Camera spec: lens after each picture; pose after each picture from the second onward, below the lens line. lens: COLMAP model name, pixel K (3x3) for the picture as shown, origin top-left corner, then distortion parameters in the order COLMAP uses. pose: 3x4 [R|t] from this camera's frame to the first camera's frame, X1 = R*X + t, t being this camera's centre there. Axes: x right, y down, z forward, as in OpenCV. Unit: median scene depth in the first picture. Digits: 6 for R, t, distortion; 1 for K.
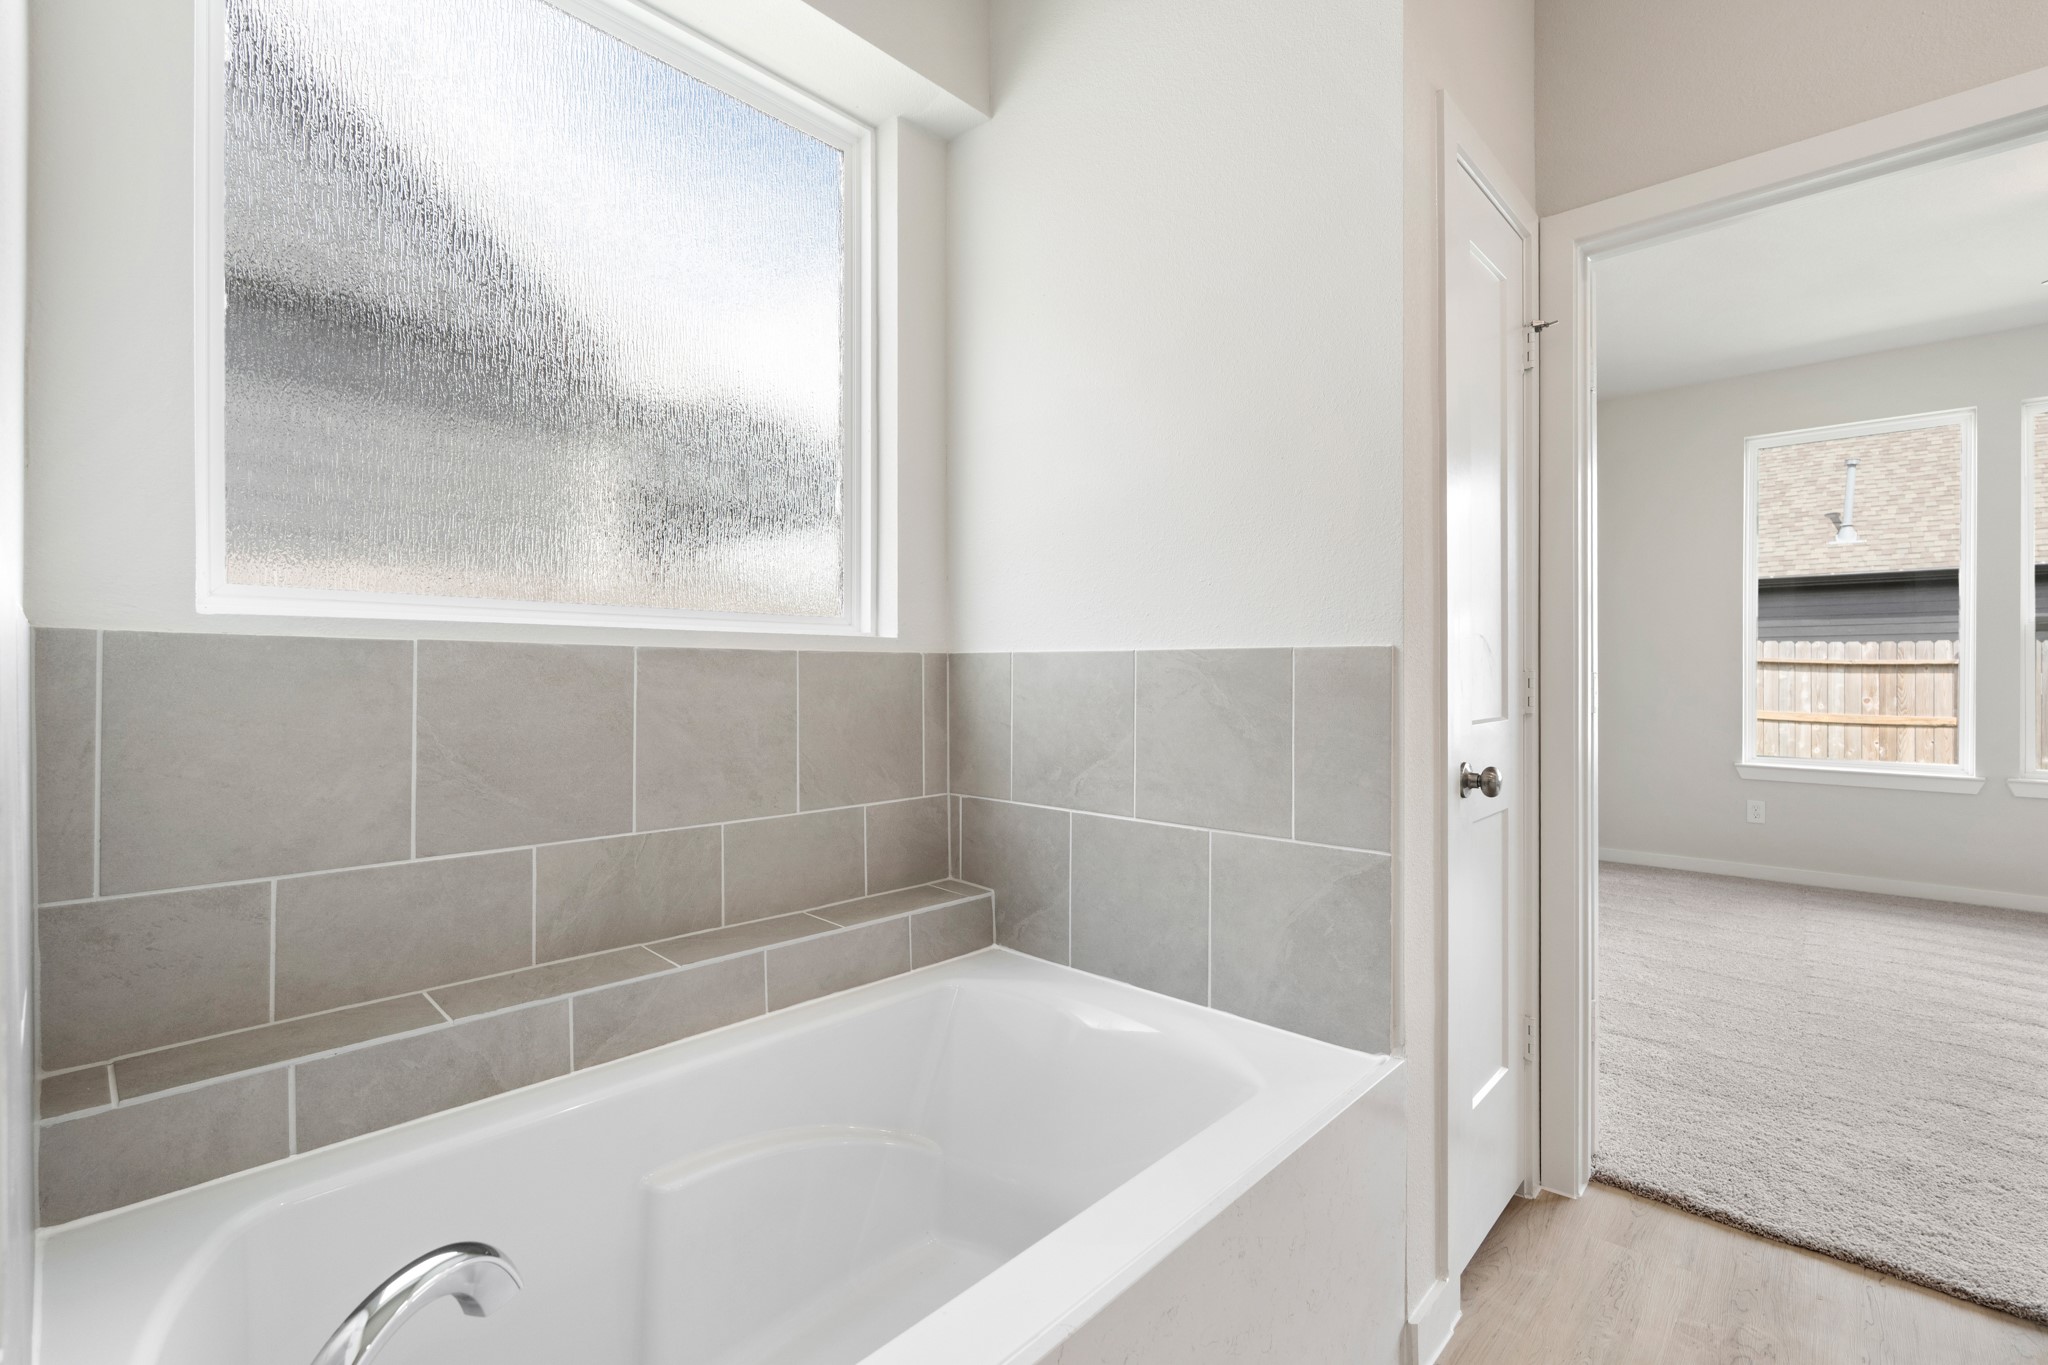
lens RADIAL K [[920.2, 0, 1024.0], [0, 920.2, 682.5], [0, 0, 1]] dist [-0.002319, -0.000346]
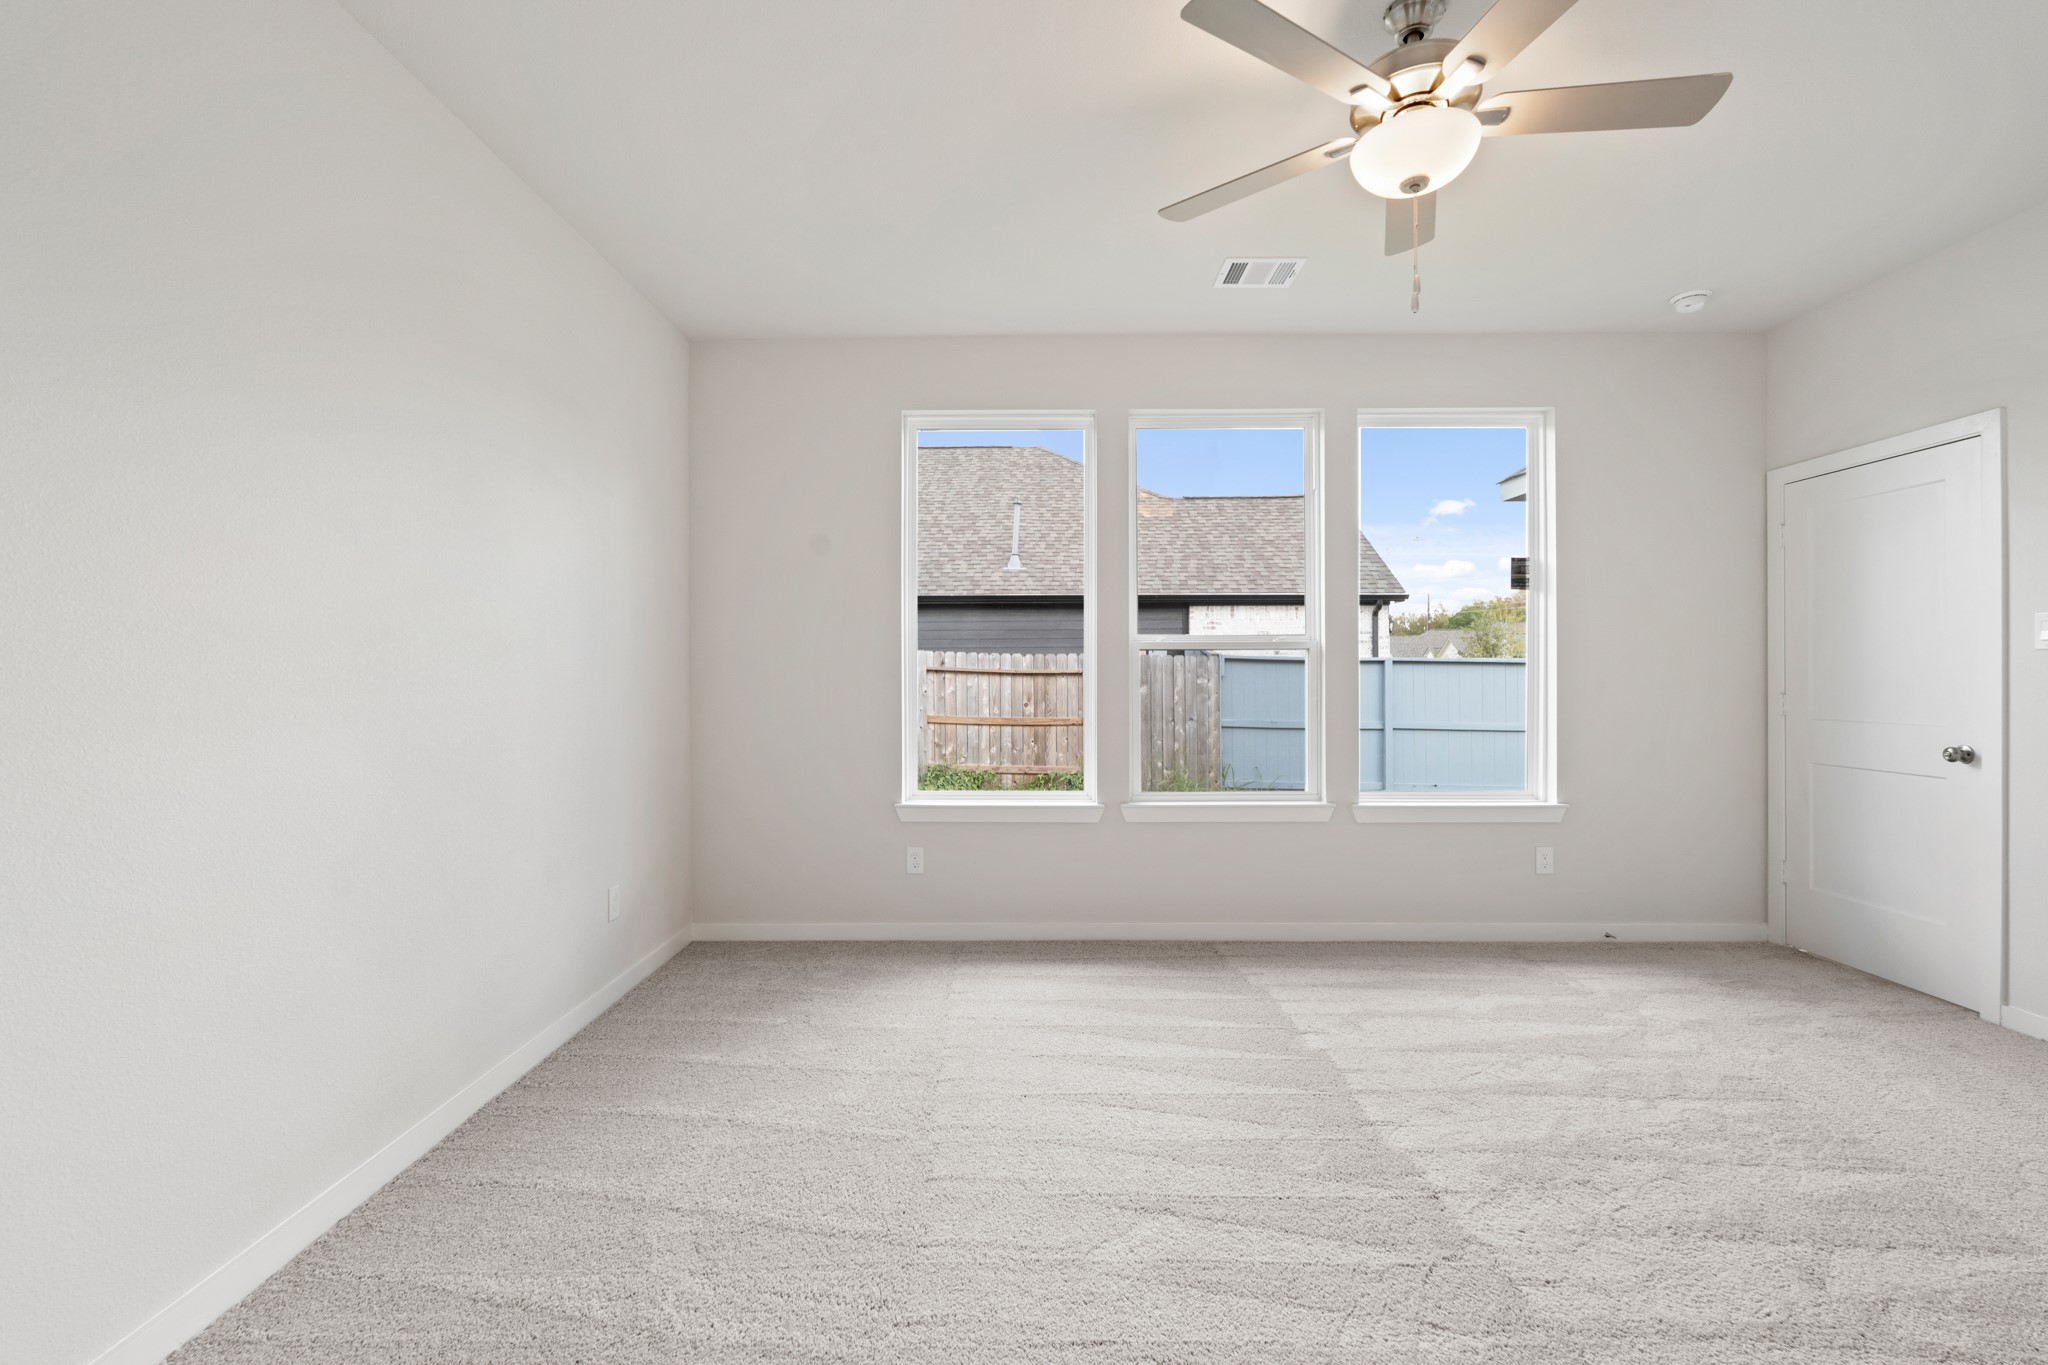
lens RADIAL K [[898.6, 0, 1018.0], [0, 898.6, 688.9], [0, 0, 1]] dist [-0.003622, 0.000544]
pose [[0.748462, -0.011291, 0.663082, 0.142206], [0.005681, 0.999928, 0.010614, -0.010933], [-0.663154, -0.004178, 0.748472, 0.141719]]
